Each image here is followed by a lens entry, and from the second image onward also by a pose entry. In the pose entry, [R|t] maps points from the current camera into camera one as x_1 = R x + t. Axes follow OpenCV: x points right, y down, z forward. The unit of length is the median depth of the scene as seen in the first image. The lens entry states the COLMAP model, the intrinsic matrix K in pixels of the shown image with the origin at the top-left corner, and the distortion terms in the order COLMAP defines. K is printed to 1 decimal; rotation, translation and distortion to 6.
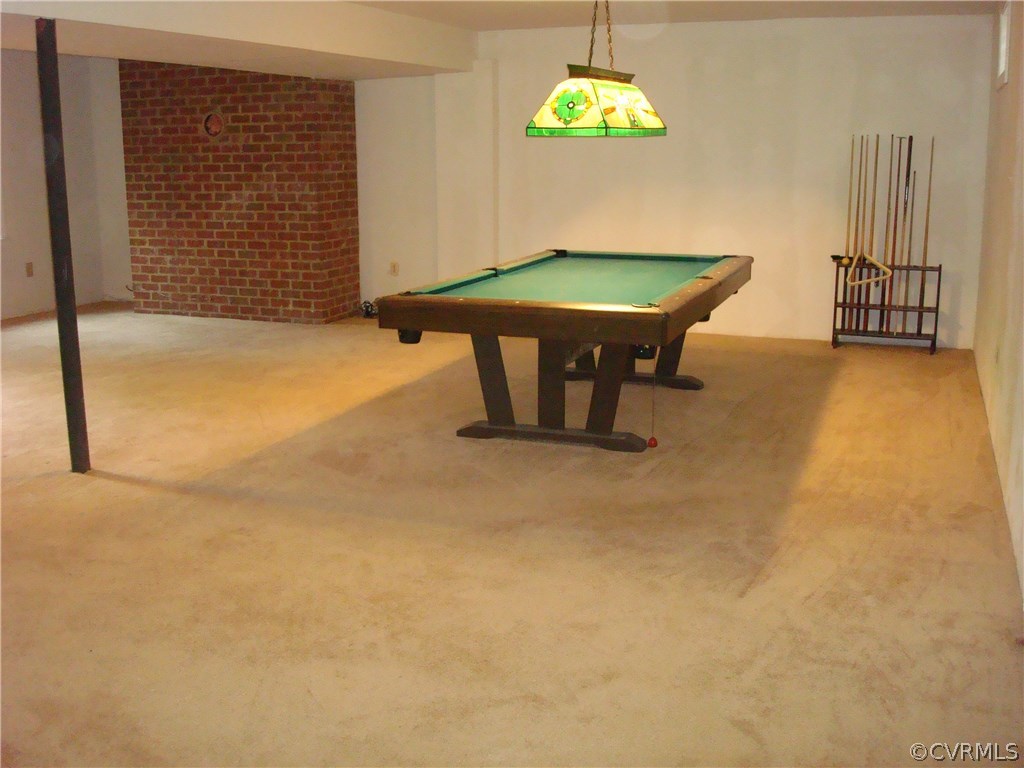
lens RADIAL K [[1073.2, 0, 512.0], [0, 1073.2, 384.0], [0, 0, 1]] dist [-0.065848, -0.149635]
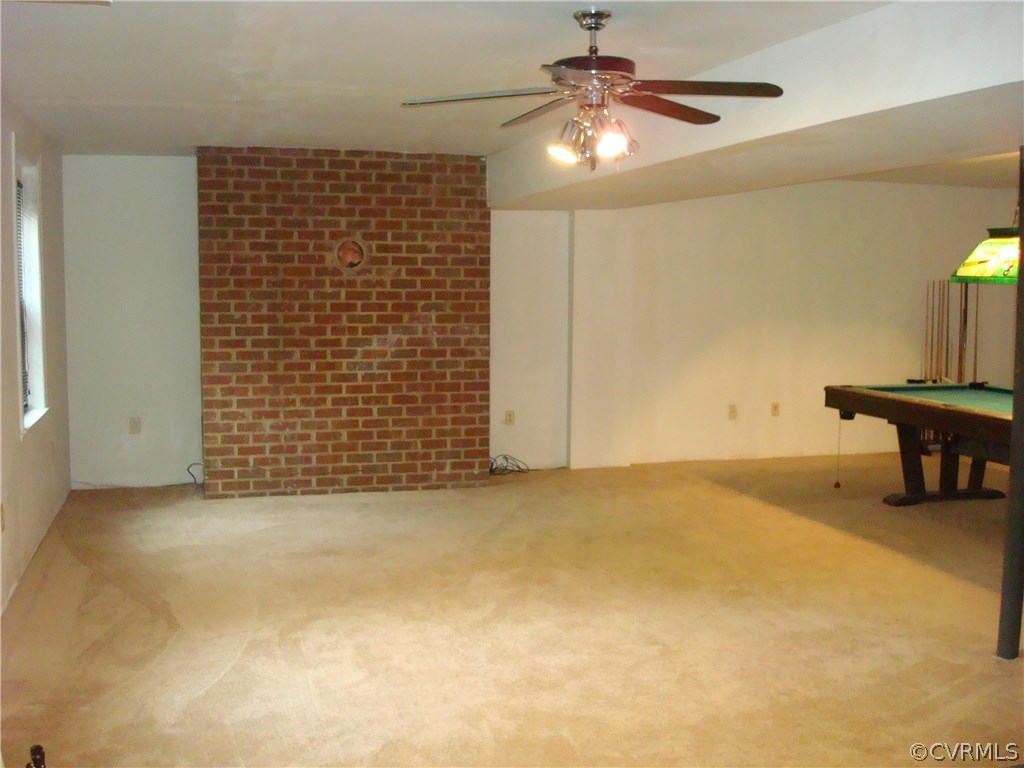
lens RADIAL K [[1073.2, 0, 512.0], [0, 1073.2, 384.0], [0, 0, 1]] dist [-0.065848, -0.149635]
pose [[0.790711, -0.049382, 0.610194, -0.678133], [0.119909, 0.989927, -0.075270, -0.069307], [-0.600331, 0.132685, 0.788668, 0.292080]]
